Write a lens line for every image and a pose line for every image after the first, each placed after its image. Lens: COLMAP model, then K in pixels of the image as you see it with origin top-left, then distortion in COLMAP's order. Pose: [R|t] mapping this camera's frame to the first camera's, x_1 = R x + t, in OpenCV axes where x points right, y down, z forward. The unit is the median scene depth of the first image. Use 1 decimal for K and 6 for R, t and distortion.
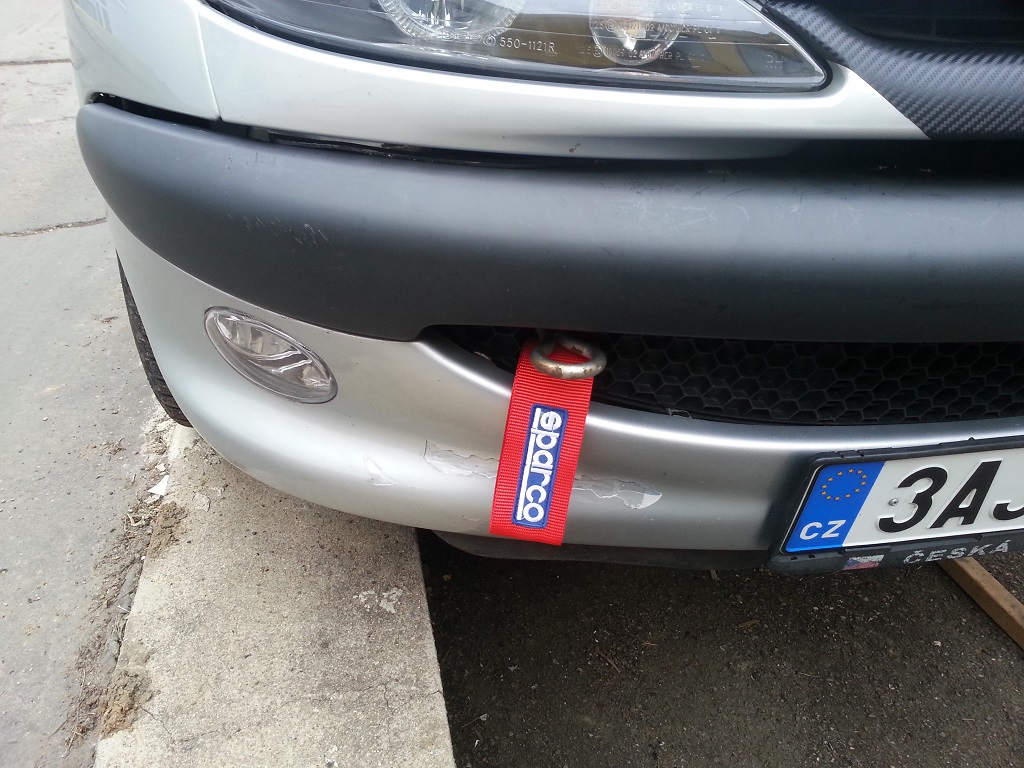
lens RADIAL K [[823.6, 0, 512.0], [0, 823.6, 384.0], [0, 0, 1]] dist [0.052600, -0.100281]
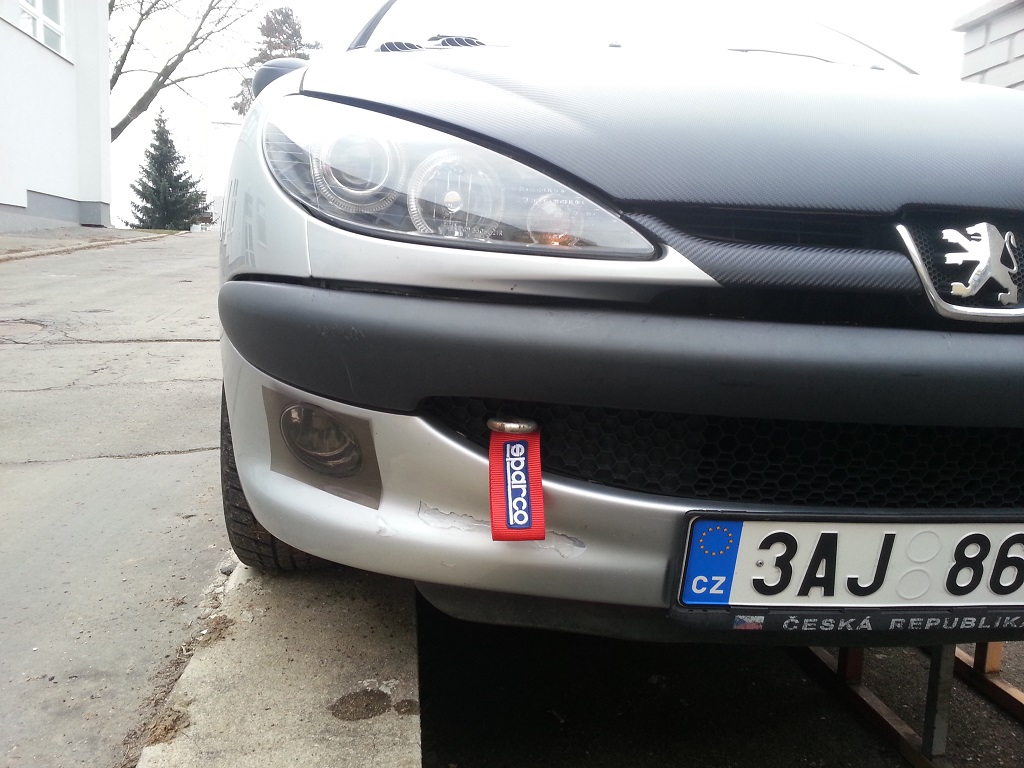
lens RADIAL K [[823.6, 0, 512.0], [0, 823.6, 384.0], [0, 0, 1]] dist [0.052600, -0.100281]
pose [[0.996675, 0.031631, -0.075083, 0.127398], [-0.056198, 0.934140, -0.352454, 0.308237], [0.058990, 0.355501, 0.932812, -0.318637]]
